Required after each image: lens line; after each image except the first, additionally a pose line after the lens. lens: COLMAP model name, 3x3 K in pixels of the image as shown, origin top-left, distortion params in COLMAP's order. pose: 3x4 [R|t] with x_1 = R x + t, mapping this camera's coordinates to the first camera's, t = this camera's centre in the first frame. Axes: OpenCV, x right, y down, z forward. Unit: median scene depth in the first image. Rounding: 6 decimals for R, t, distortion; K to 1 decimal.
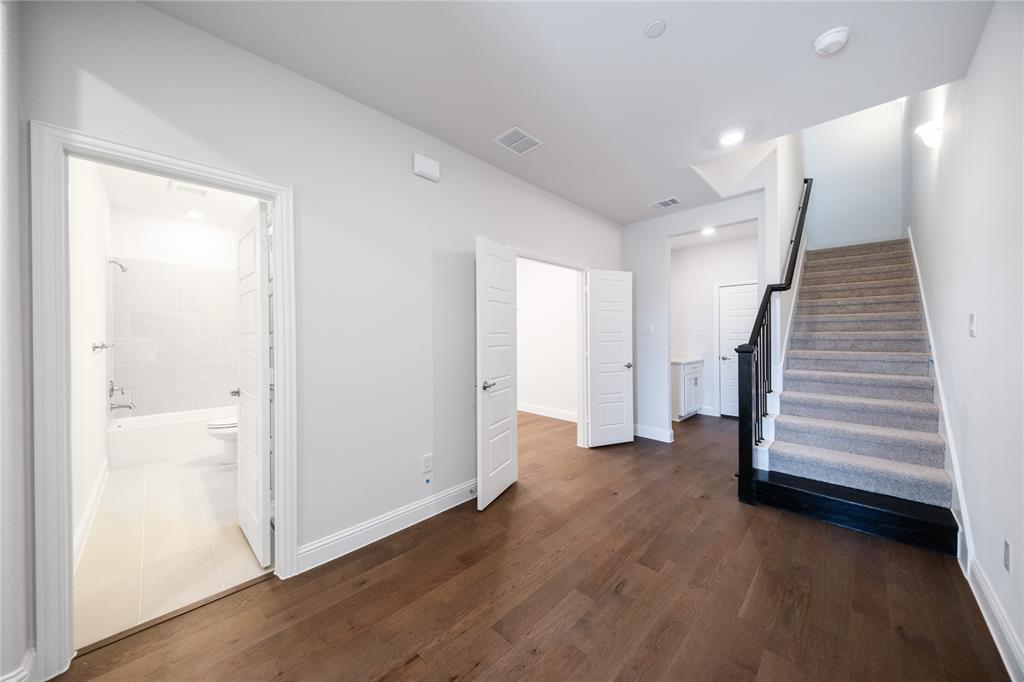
lens RADIAL K [[351.5, 0, 507.0], [0, 351.5, 334.7], [0, 0, 1]] dist [0.052169, -0.023673]
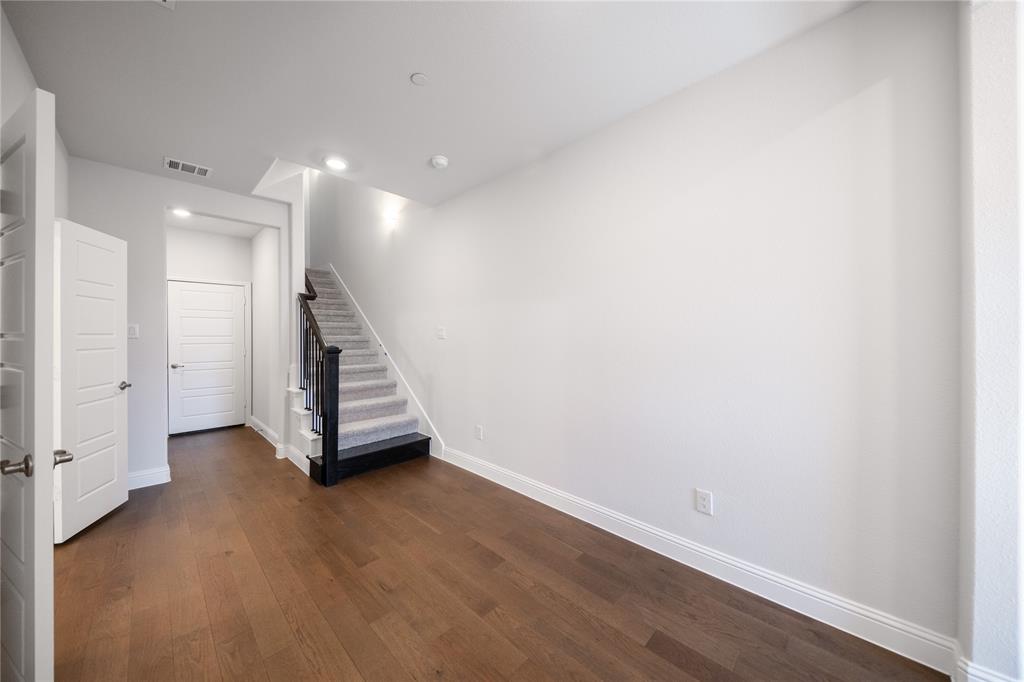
lens RADIAL K [[351.5, 0, 507.0], [0, 351.5, 334.7], [0, 0, 1]] dist [0.052169, -0.023673]
pose [[-0.002149, 0.009332, 0.999954, -0.473299], [0.001882, 0.999955, -0.009328, 0.002035], [-0.999996, 0.001862, -0.002166, 0.443573]]
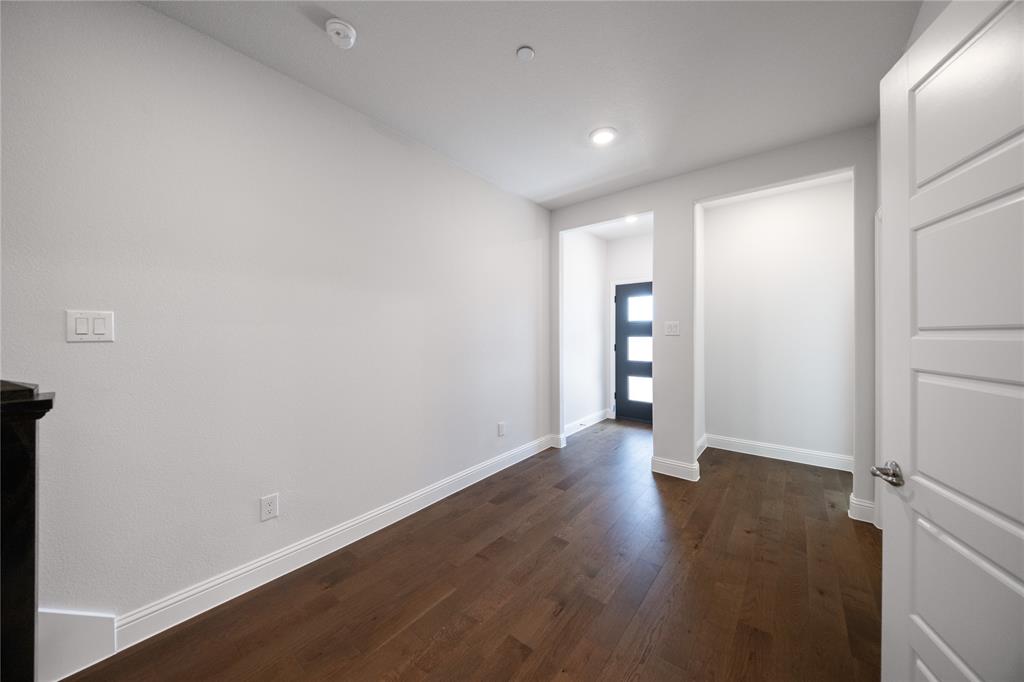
lens RADIAL K [[351.5, 0, 507.0], [0, 351.5, 334.7], [0, 0, 1]] dist [0.052169, -0.023673]
pose [[-0.995283, 0.010961, -0.096397, 0.354979], [0.010195, 0.999912, 0.008436, -0.007294], [0.096481, 0.007414, -0.995307, 1.279083]]
